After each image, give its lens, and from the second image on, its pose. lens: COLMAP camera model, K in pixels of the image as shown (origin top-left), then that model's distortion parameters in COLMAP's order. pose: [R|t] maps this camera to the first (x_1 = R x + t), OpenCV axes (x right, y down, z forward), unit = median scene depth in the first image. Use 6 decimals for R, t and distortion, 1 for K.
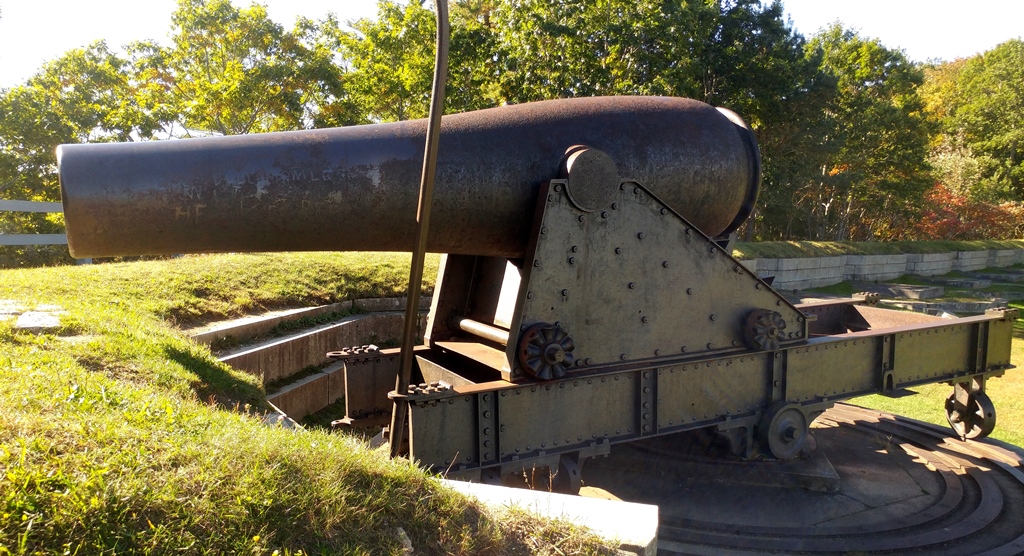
lens RADIAL K [[721.5, 0, 477.0], [0, 721.5, 301.8], [0, 0, 1]] dist [-0.000220, -0.001030]
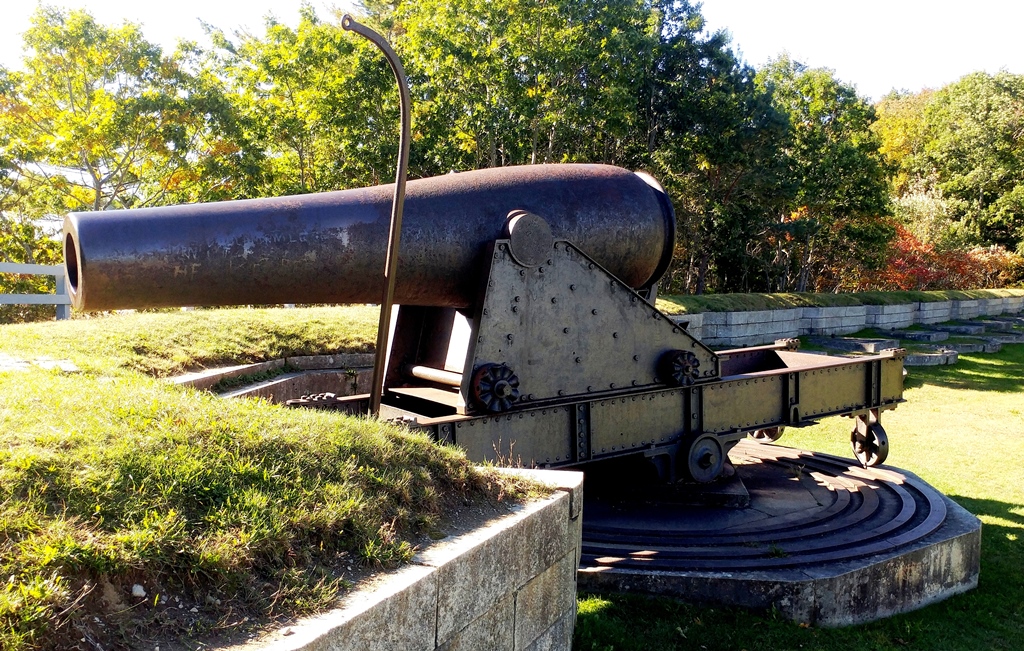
lens RADIAL K [[870.1, 0, 512.0], [0, 870.1, 325.5], [0, 0, 1]] dist [-0.000906, -0.008140]
pose [[0.990094, -0.016955, 0.139378, -0.055128], [0.024190, 0.998437, -0.050384, 0.031841], [-0.138305, 0.053256, 0.988957, -0.305808]]
